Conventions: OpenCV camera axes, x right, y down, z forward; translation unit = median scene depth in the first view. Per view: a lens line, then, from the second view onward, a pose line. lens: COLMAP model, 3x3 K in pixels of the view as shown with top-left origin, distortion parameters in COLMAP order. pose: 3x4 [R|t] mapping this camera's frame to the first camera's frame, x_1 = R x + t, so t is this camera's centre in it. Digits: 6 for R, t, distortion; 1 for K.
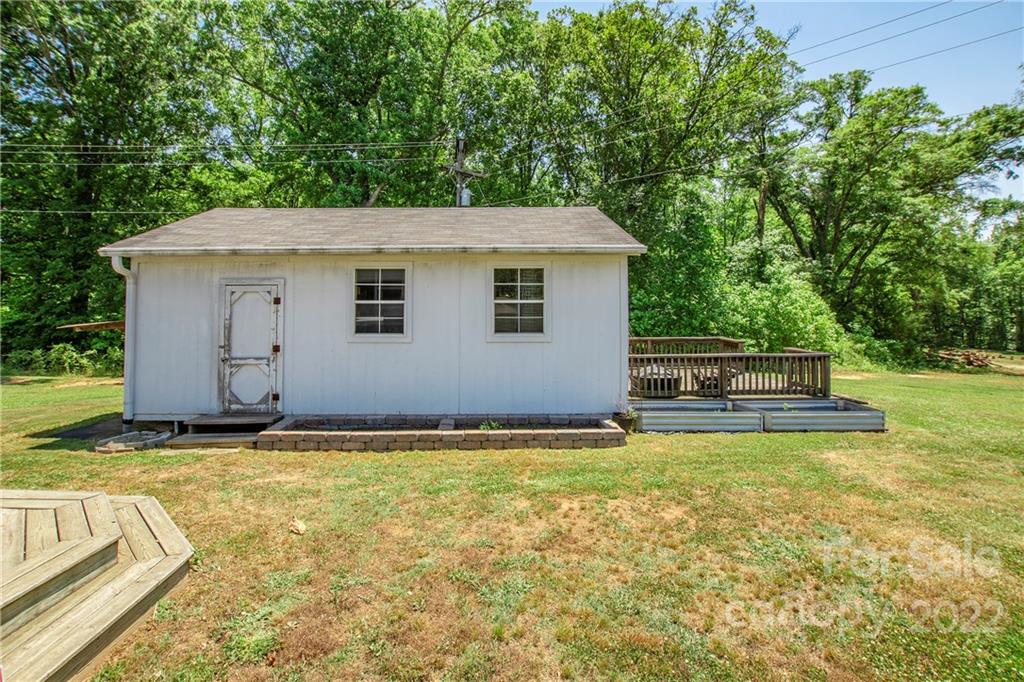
lens RADIAL K [[459.9, 0, 509.1], [0, 459.9, 334.7], [0, 0, 1]] dist [-0.022376, 0.002706]
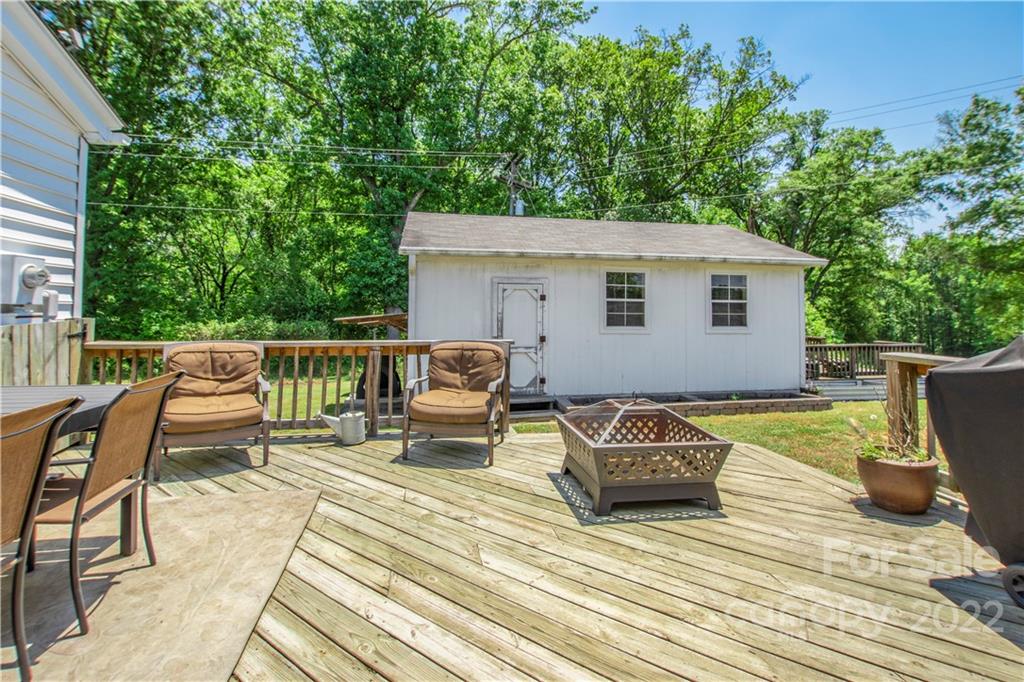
lens RADIAL K [[459.9, 0, 518.8], [0, 459.9, 347.0], [0, 0, 1]] dist [-0.022376, 0.002706]
pose [[0.988201, -0.004308, 0.153099, -0.727352], [0.002976, 0.999956, 0.008928, 0.039187], [-0.153131, -0.008367, 0.988171, -0.141290]]
